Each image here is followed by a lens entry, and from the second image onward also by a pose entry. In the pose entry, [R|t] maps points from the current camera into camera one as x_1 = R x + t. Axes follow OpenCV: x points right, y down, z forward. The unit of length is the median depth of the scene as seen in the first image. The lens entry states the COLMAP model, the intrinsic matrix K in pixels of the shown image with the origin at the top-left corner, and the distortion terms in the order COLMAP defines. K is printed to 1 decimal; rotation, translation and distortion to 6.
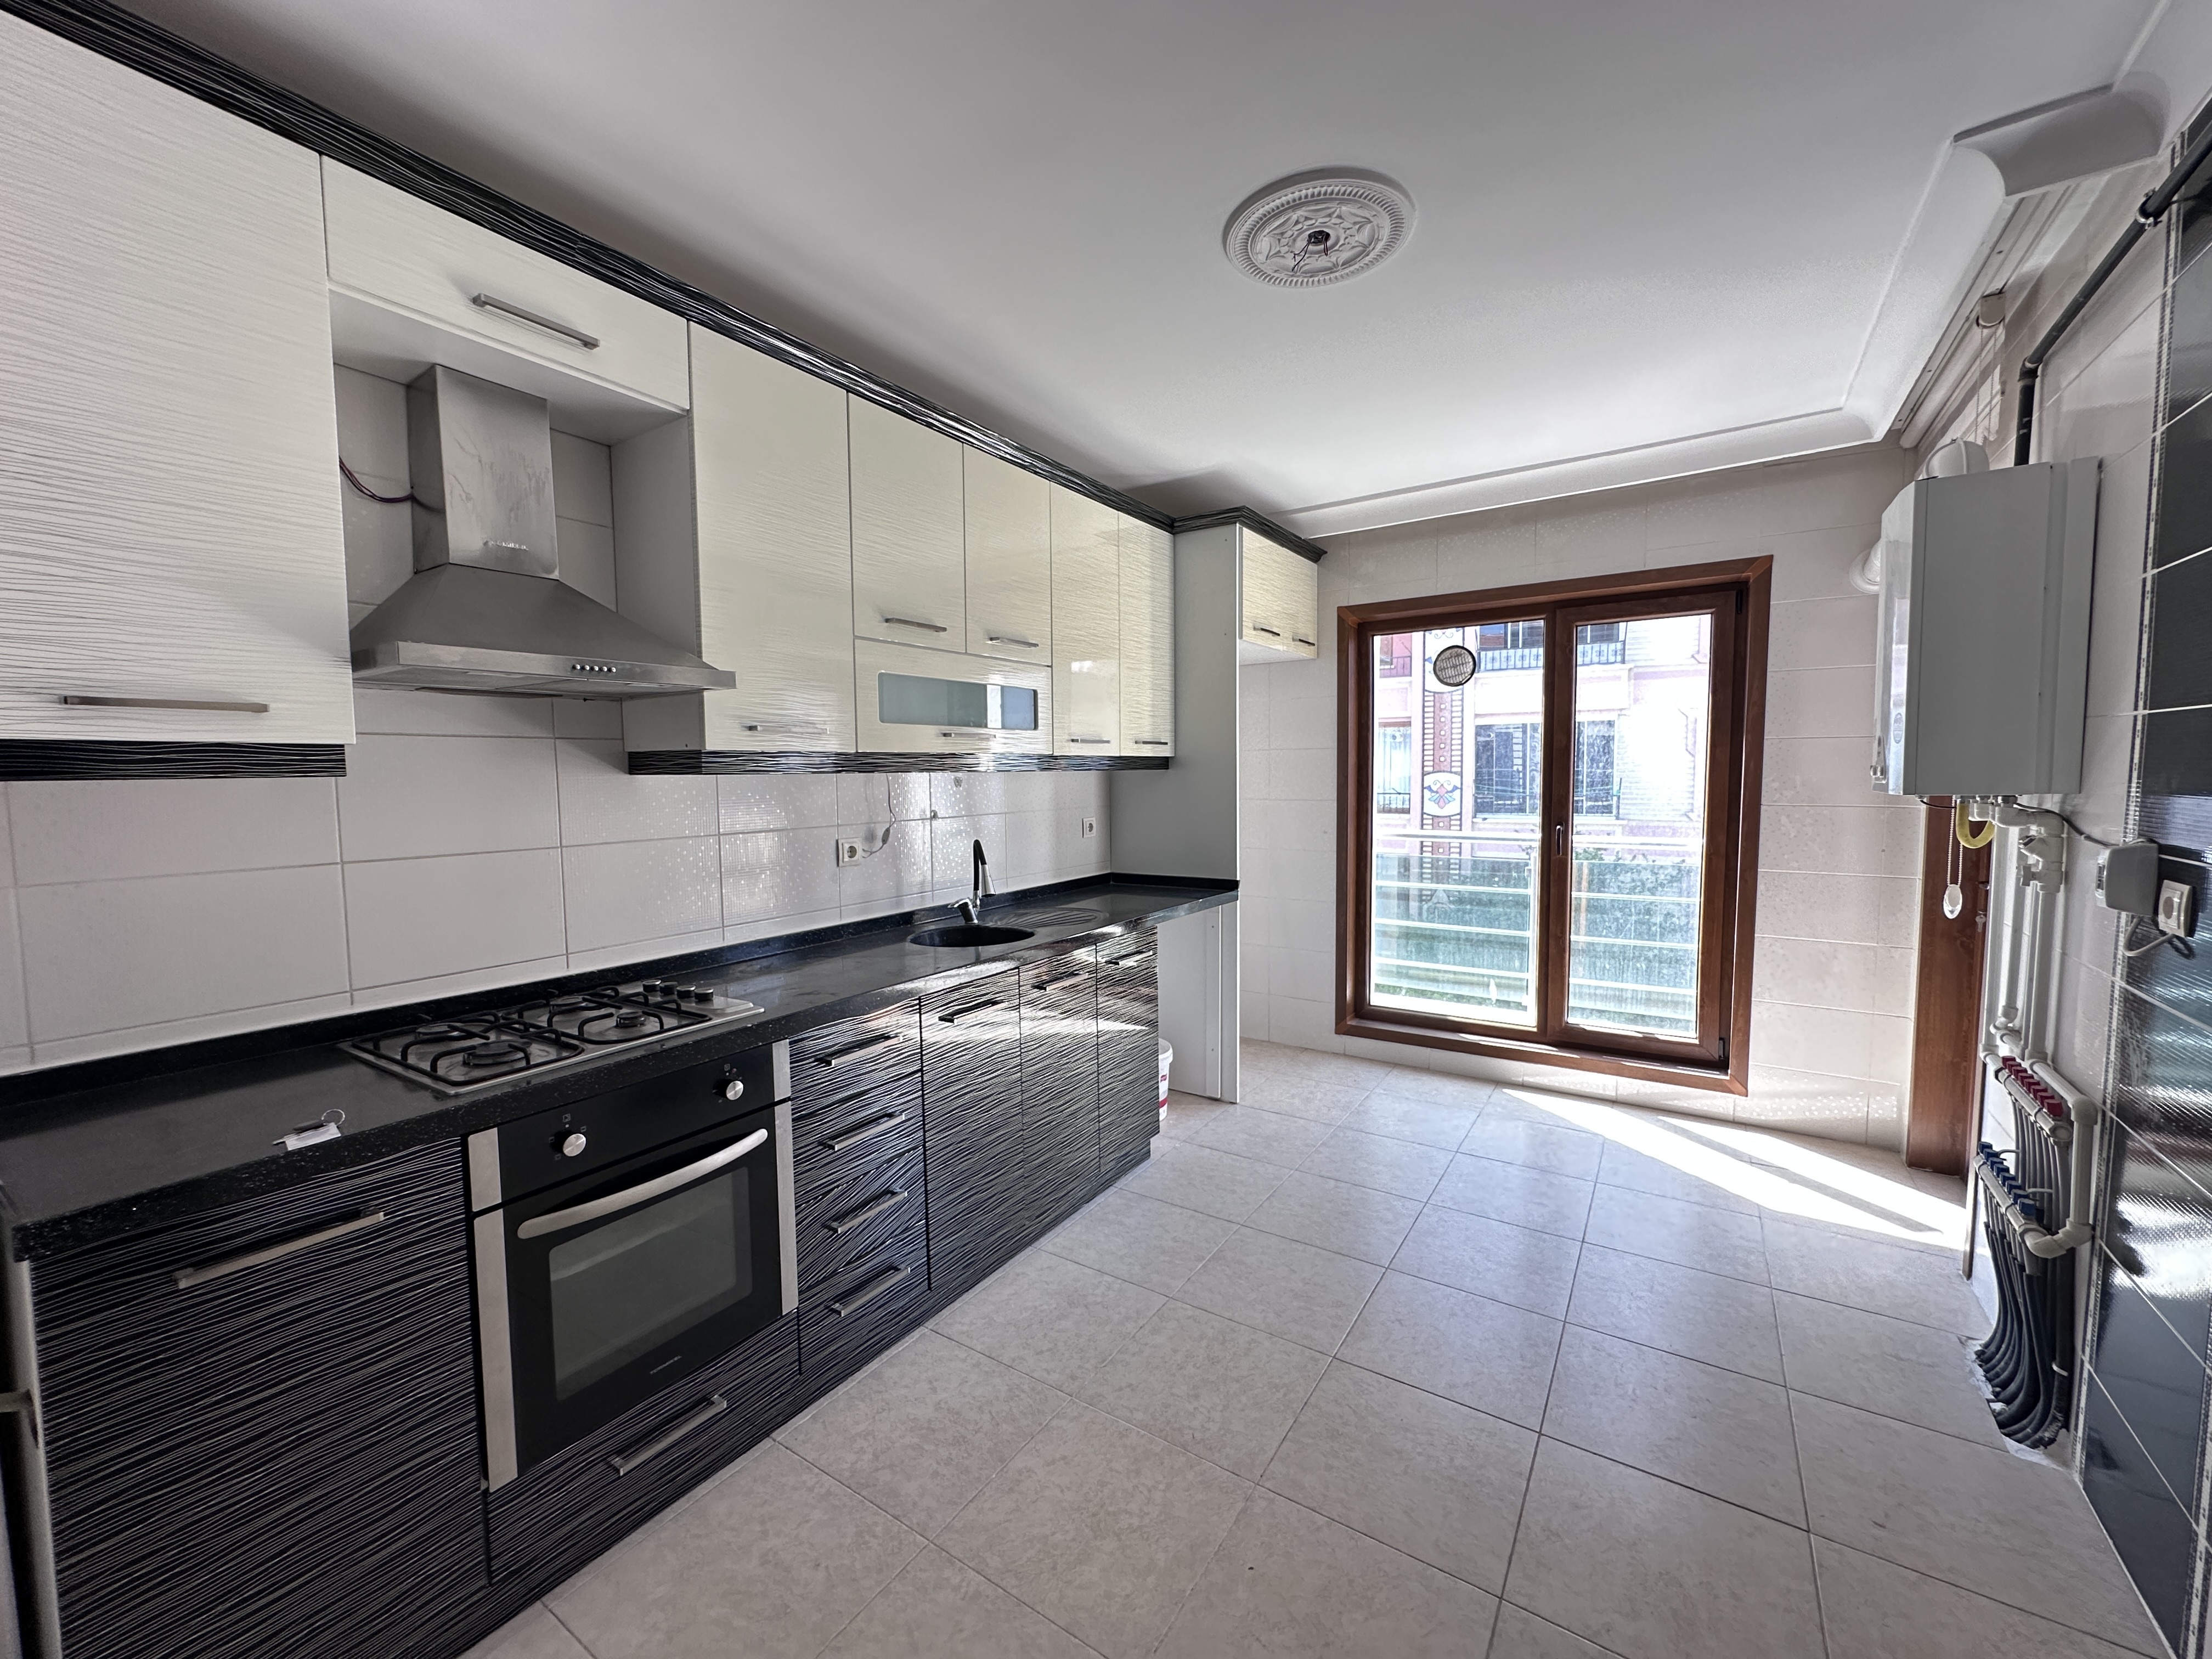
lens RADIAL K [[883.0, 0, 1070.6], [0, 883.0, 835.5], [0, 0, 1]] dist [-0.004836, 0.000897]
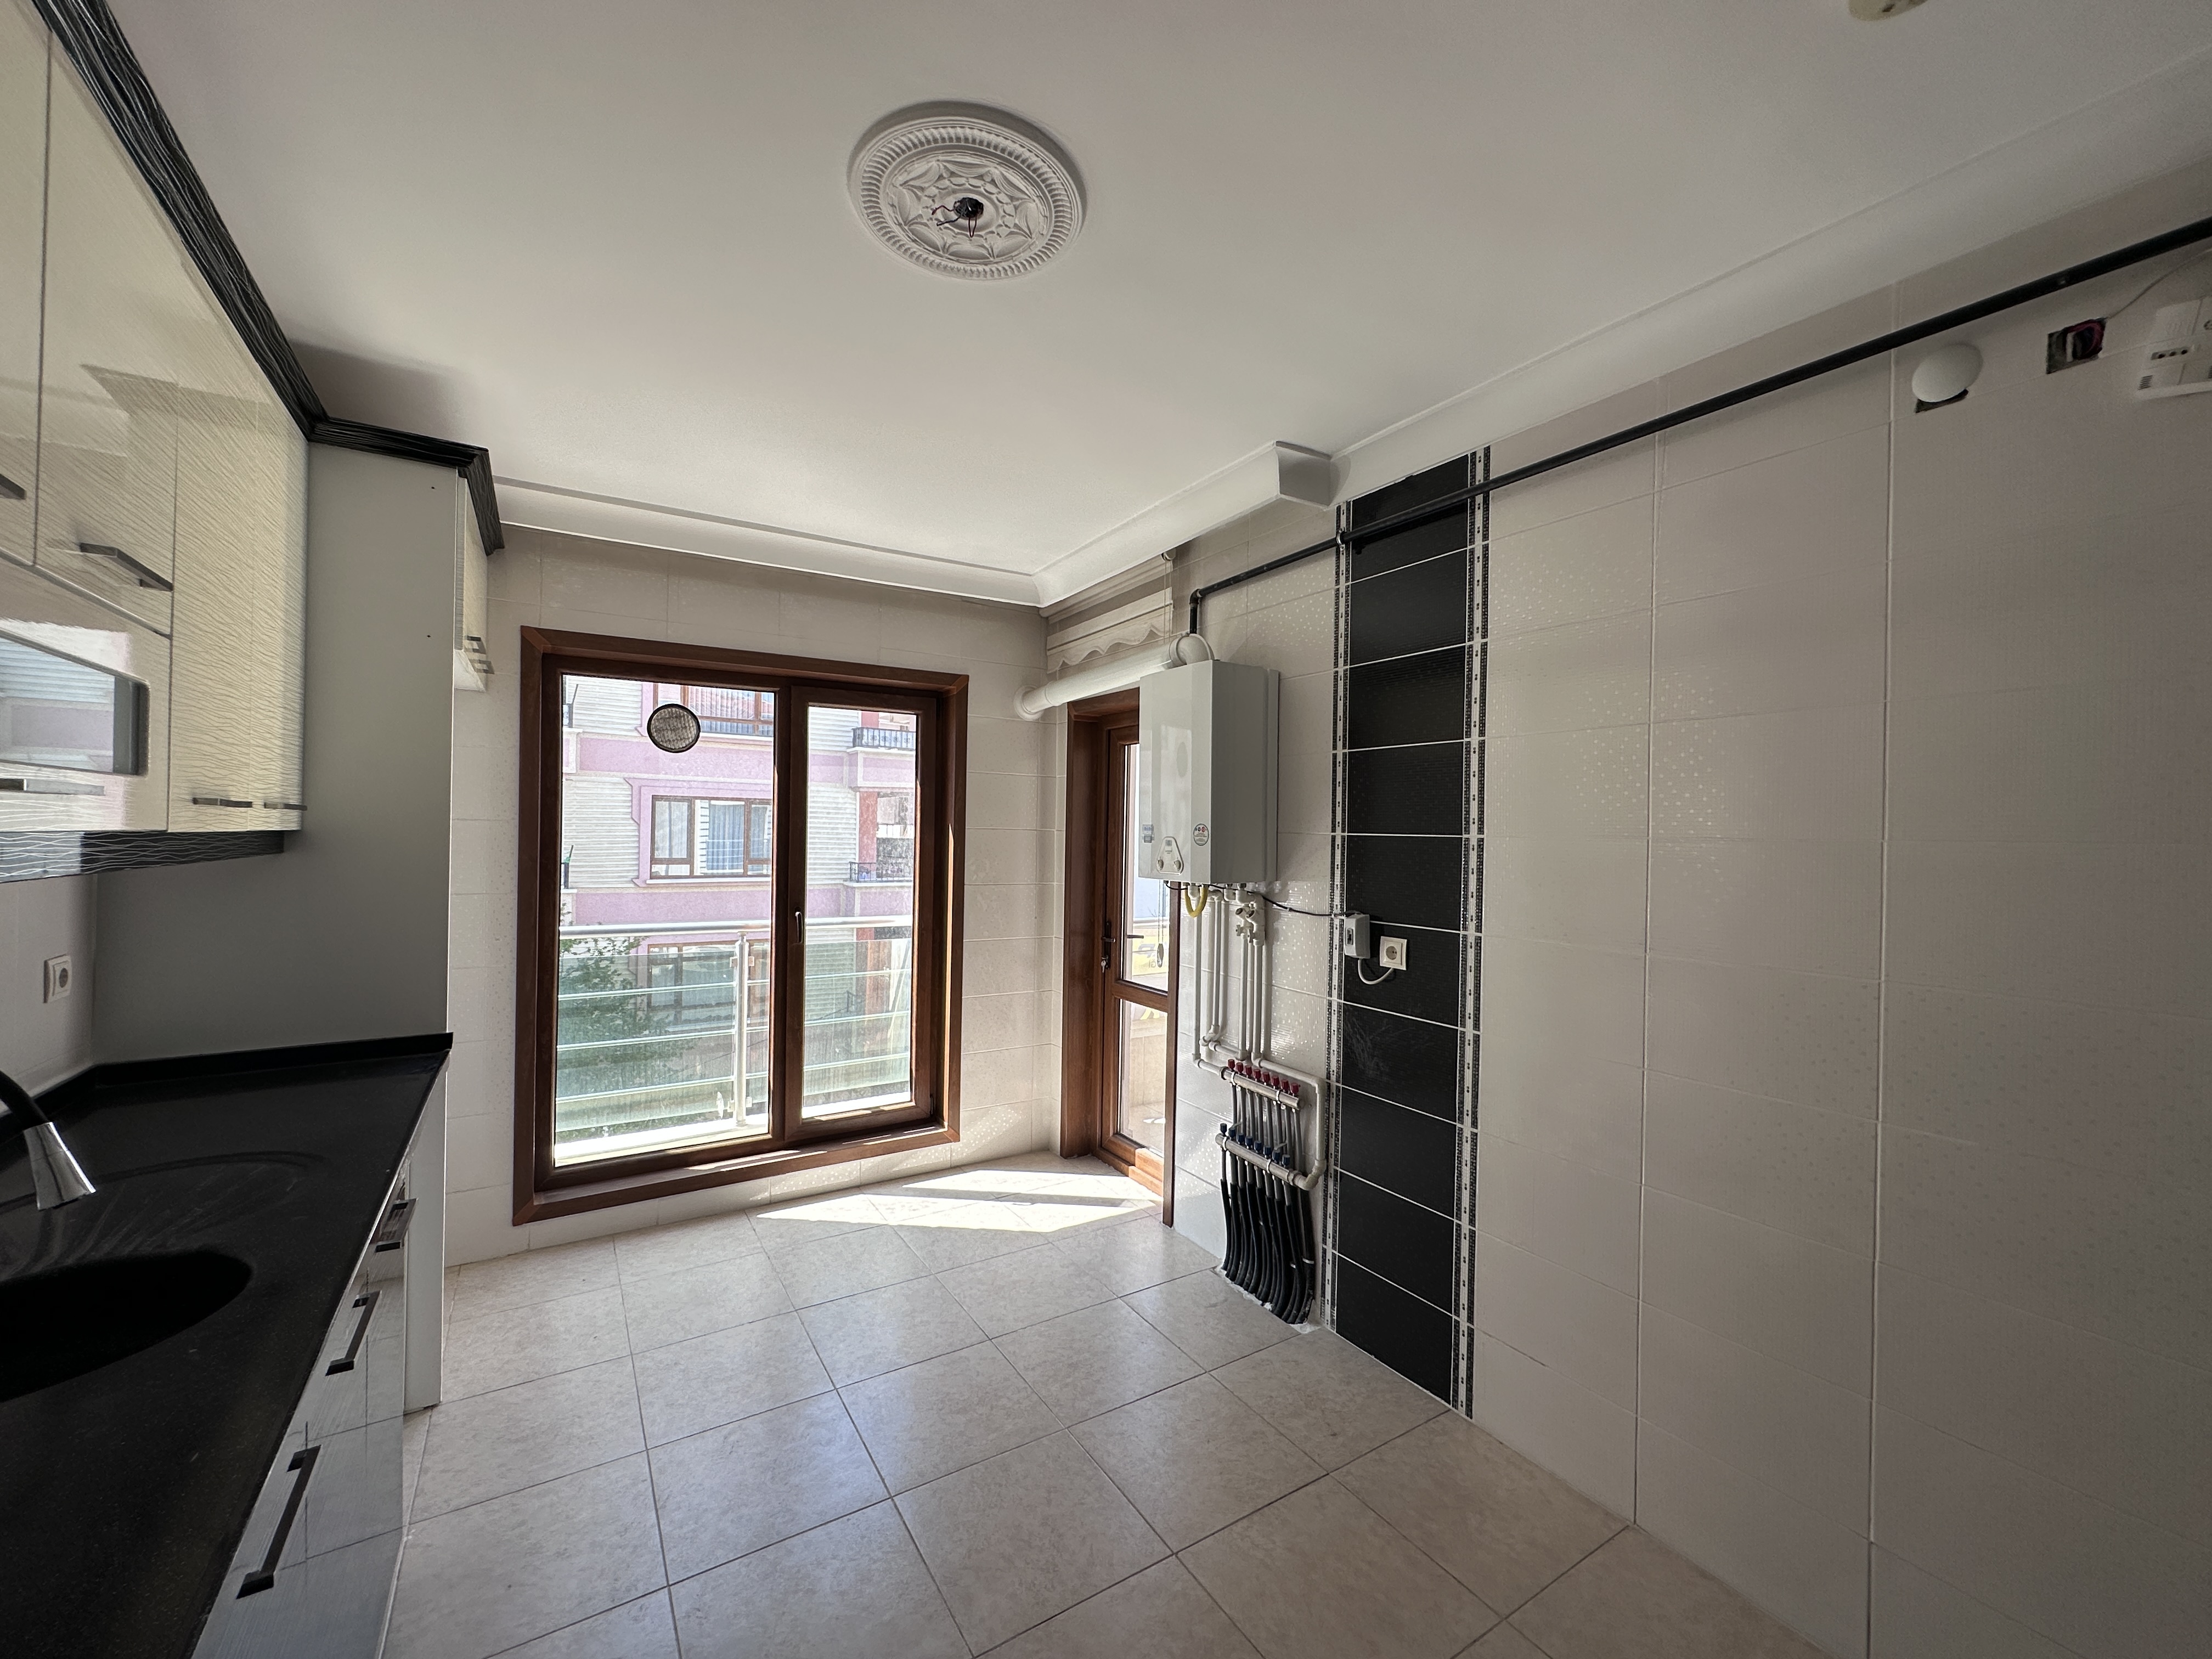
lens RADIAL K [[883.0, 0, 1190.6], [0, 883.0, 837.3], [0, 0, 1]] dist [-0.004836, 0.000897]
pose [[0.381825, 0.018489, 0.924050, -0.179829], [0.049415, 0.997961, -0.040386, -0.034814], [-0.922913, 0.061082, 0.380133, 0.269103]]
